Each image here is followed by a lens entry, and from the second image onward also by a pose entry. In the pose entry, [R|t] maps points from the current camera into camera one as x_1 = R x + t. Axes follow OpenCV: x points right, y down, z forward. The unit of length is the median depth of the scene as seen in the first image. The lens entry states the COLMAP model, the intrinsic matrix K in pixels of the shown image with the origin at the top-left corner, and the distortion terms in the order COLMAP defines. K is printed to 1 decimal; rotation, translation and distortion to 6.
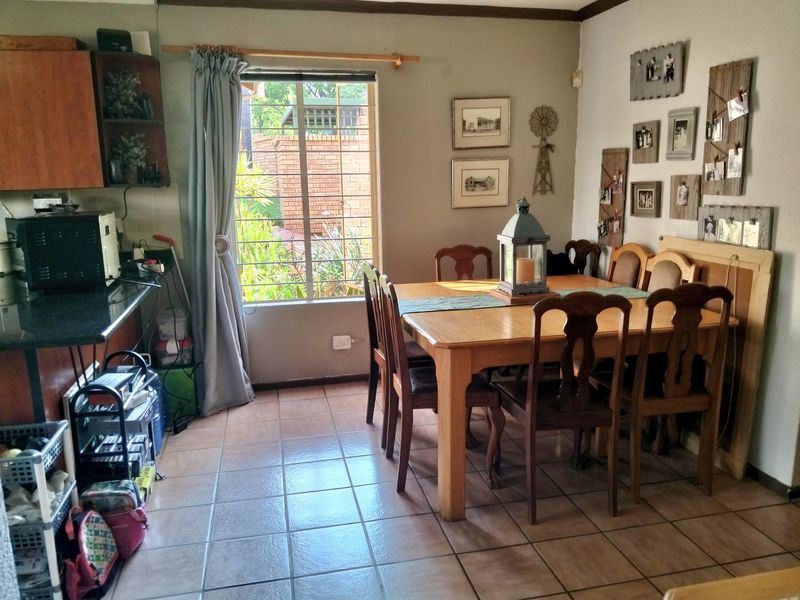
lens RADIAL K [[630.3, 0, 400.0], [0, 630.3, 300.0], [0, 0, 1]] dist [-0.010504, -0.012574]
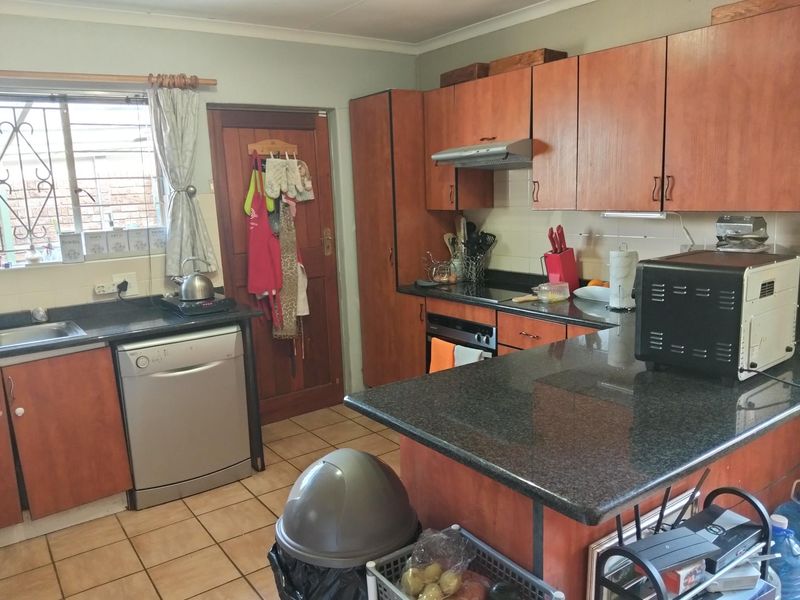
lens RADIAL K [[613.5, 0, 400.0], [0, 613.5, 300.0], [0, 0, 1]] dist [0.002781, -0.075641]
pose [[0.377337, 0.161535, -0.911879, -0.051677], [-0.147283, 0.982605, 0.113118, -0.099740], [0.914289, 0.091621, 0.394564, 0.384139]]
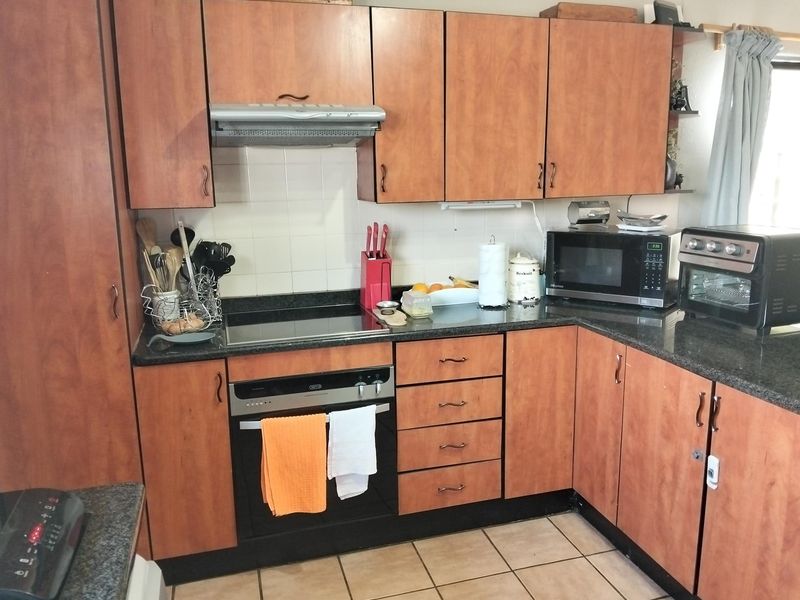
lens RADIAL K [[630.0, 0, 395.9], [0, 630.0, 303.4], [0, 0, 1]] dist [0.044044, -0.096686]
pose [[0.998626, -0.012556, 0.050874, -0.885834], [0.012183, 0.999897, 0.007636, -0.047423], [-0.050965, -0.007005, 0.998676, 0.197671]]
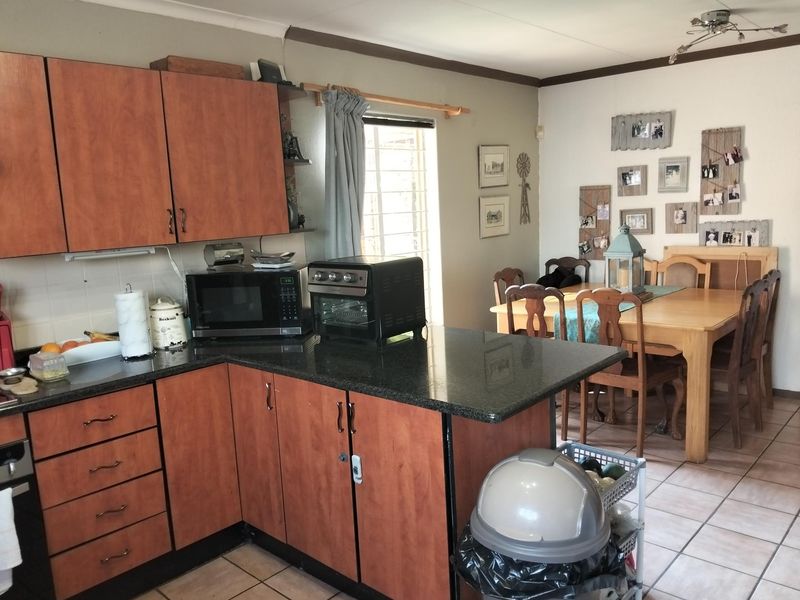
lens RADIAL K [[630.0, 0, 395.9], [0, 630.0, 303.4], [0, 0, 1]] dist [0.044044, -0.096686]
pose [[0.821412, -0.113449, 0.558938, -0.888725], [0.145700, 0.989239, -0.013331, -0.044048], [-0.551411, 0.092387, 0.829102, 0.168266]]
